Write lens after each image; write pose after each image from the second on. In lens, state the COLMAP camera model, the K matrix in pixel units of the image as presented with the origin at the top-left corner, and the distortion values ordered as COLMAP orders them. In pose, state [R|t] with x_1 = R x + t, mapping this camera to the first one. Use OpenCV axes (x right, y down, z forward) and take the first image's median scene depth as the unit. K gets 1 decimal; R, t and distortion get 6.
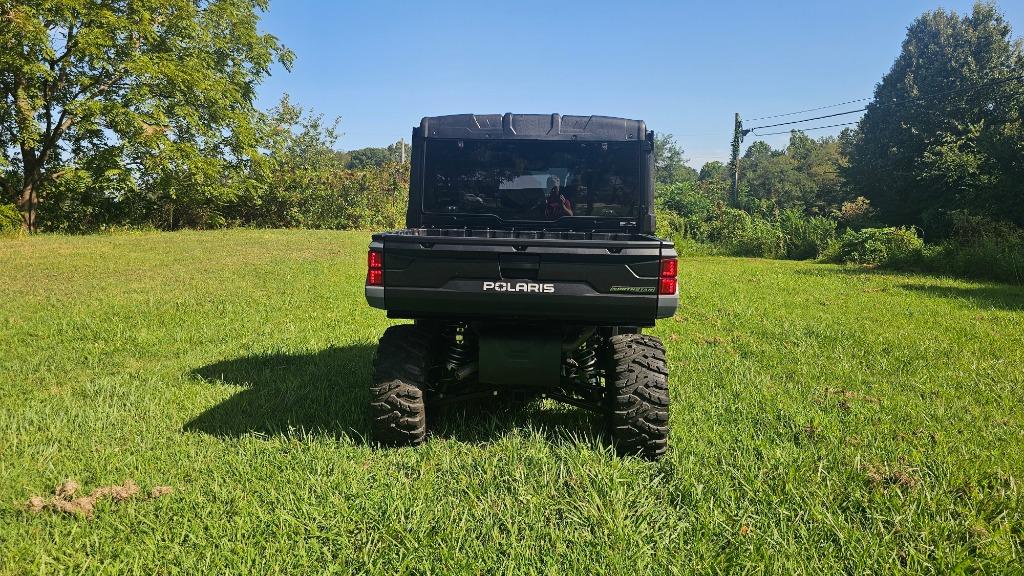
lens RADIAL K [[673.1, 0, 503.6], [0, 673.1, 304.1], [0, 0, 1]] dist [0.016445, -0.013800]
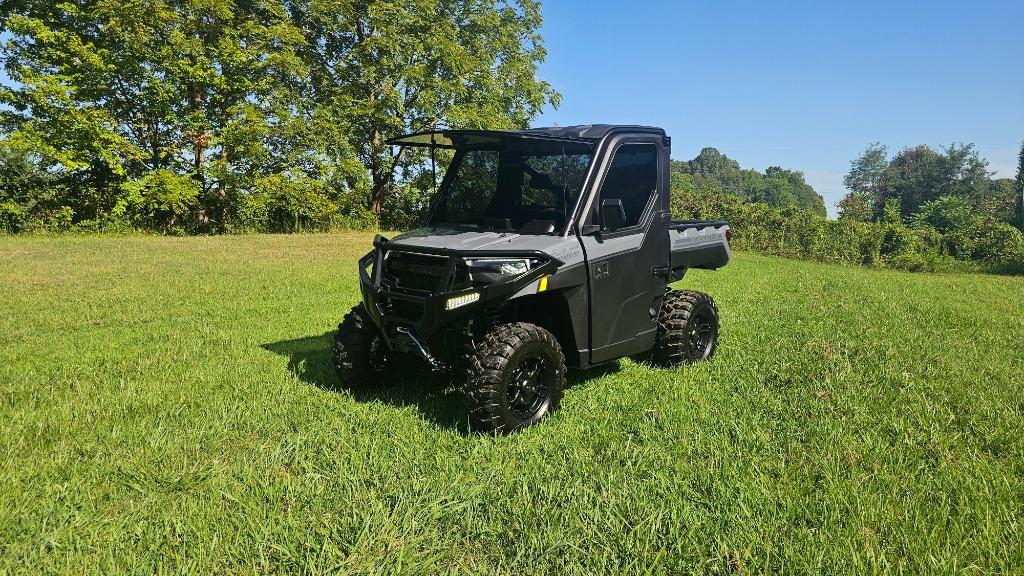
lens RADIAL K [[673.1, 0, 494.4], [0, 673.1, 278.0], [0, 0, 1]] dist [0.016445, -0.013800]
pose [[0.924905, 0.046804, -0.377306, 0.061727], [-0.069532, 0.996480, -0.046837, 0.034948], [0.373786, 0.069555, 0.924903, -0.179102]]
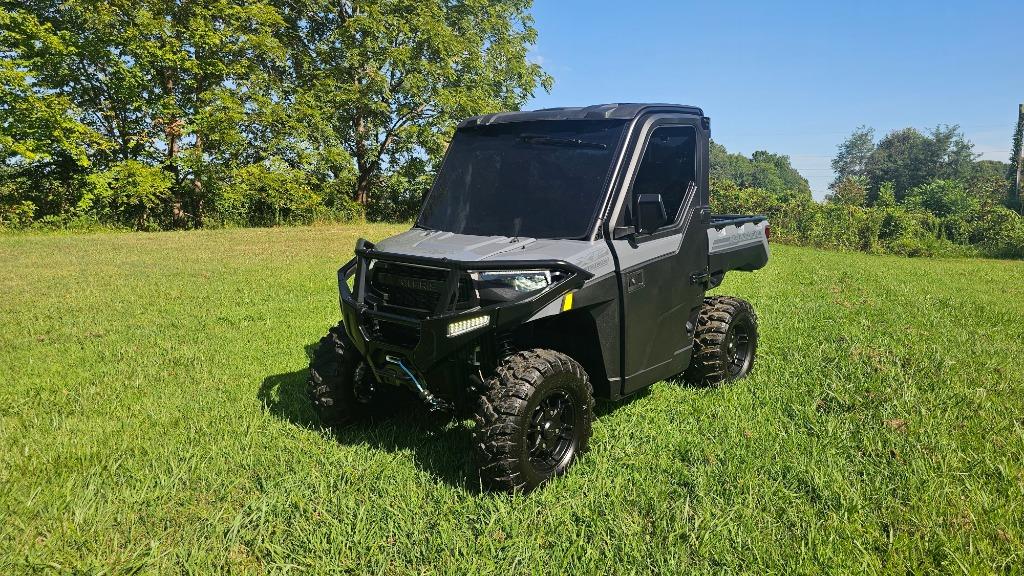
lens RADIAL K [[673.1, 0, 502.2], [0, 673.1, 284.0], [0, 0, 1]] dist [0.016445, -0.013800]
pose [[0.935548, 0.043436, -0.350519, 0.041723], [-0.054074, 0.998324, -0.020613, 0.026458], [0.349037, 0.038239, 0.936329, -0.145664]]
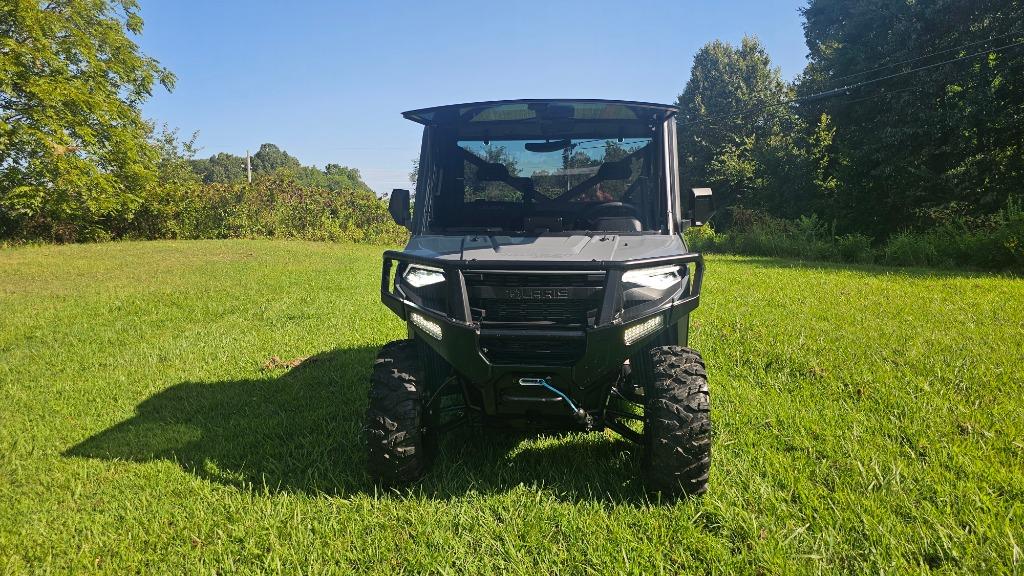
lens RADIAL K [[673.1, 0, 491.7], [0, 673.1, 299.1], [0, 0, 1]] dist [0.016445, -0.013800]
pose [[0.973532, -0.055746, 0.221650, -0.074153], [0.060517, 0.998058, -0.014788, 0.027260], [-0.220395, 0.027810, 0.975014, -0.138415]]
